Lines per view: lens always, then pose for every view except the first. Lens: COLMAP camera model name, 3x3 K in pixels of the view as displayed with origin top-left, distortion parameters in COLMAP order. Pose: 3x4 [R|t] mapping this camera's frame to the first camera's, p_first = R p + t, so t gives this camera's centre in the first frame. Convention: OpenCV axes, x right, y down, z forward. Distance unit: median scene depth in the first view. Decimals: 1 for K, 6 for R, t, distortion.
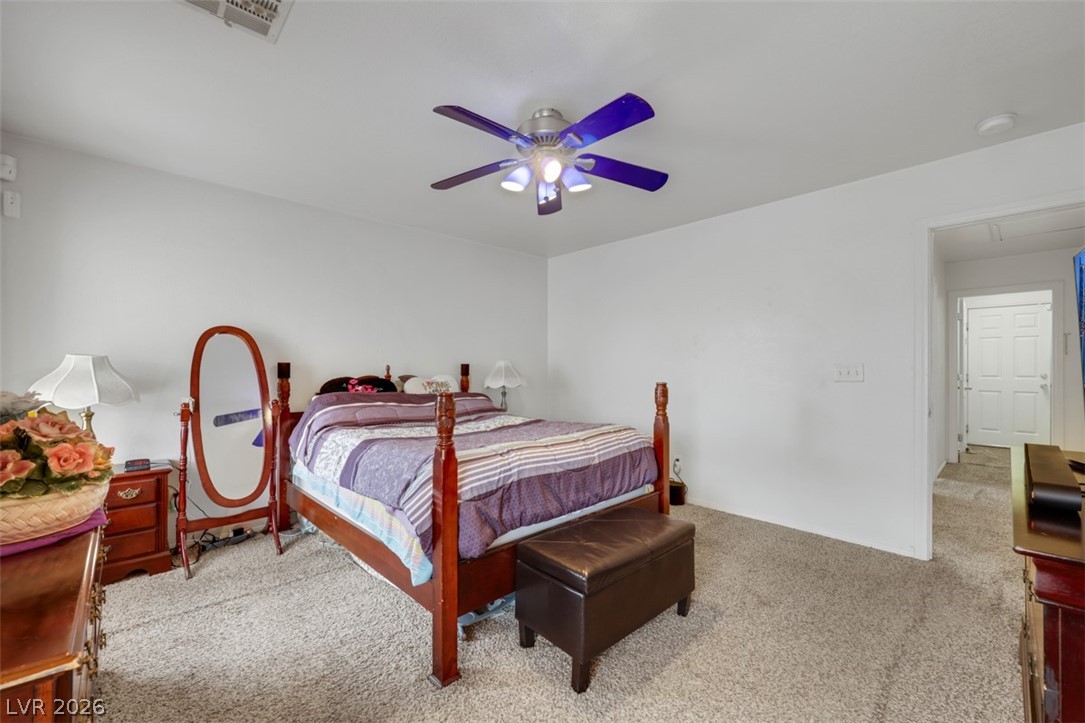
lens RADIAL K [[447.4, 0, 540.2], [0, 447.4, 360.1], [0, 0, 1]] dist [0.000807, 0.000718]
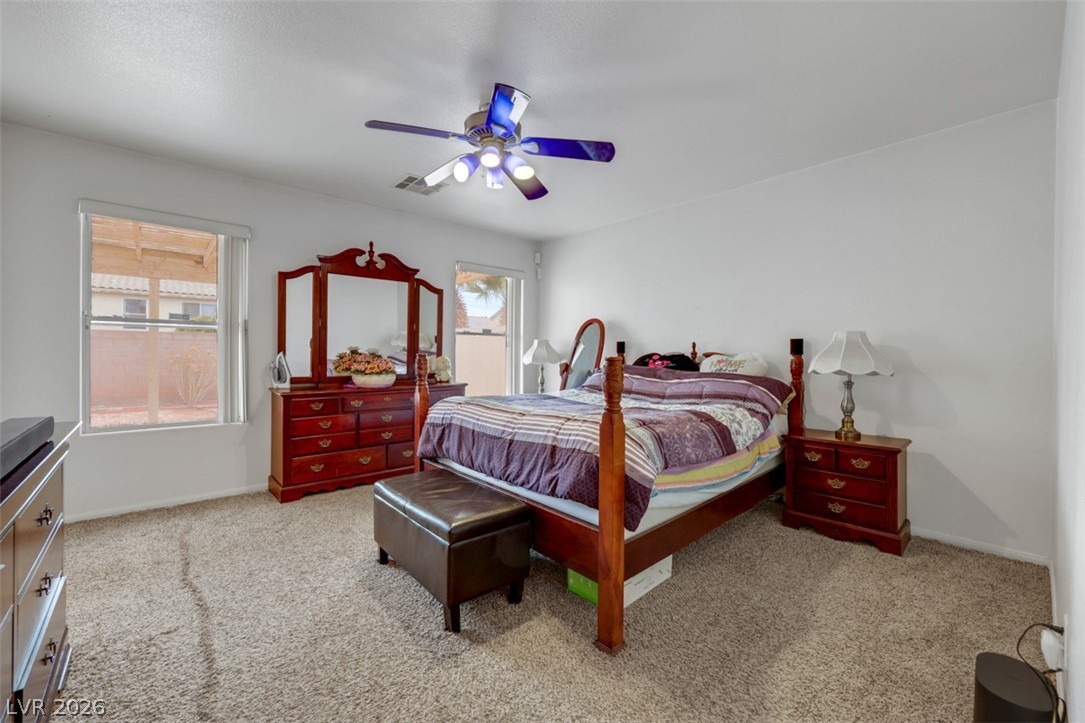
lens RADIAL K [[443.3, 0, 543.8], [0, 443.3, 356.7], [0, 0, 1]] dist [0.000650, 0.000202]
pose [[-0.024735, 0.003685, -0.999687, 0.711382], [0.005521, 0.999978, 0.003549, 0.041674], [0.999679, -0.005431, -0.024754, 0.758626]]
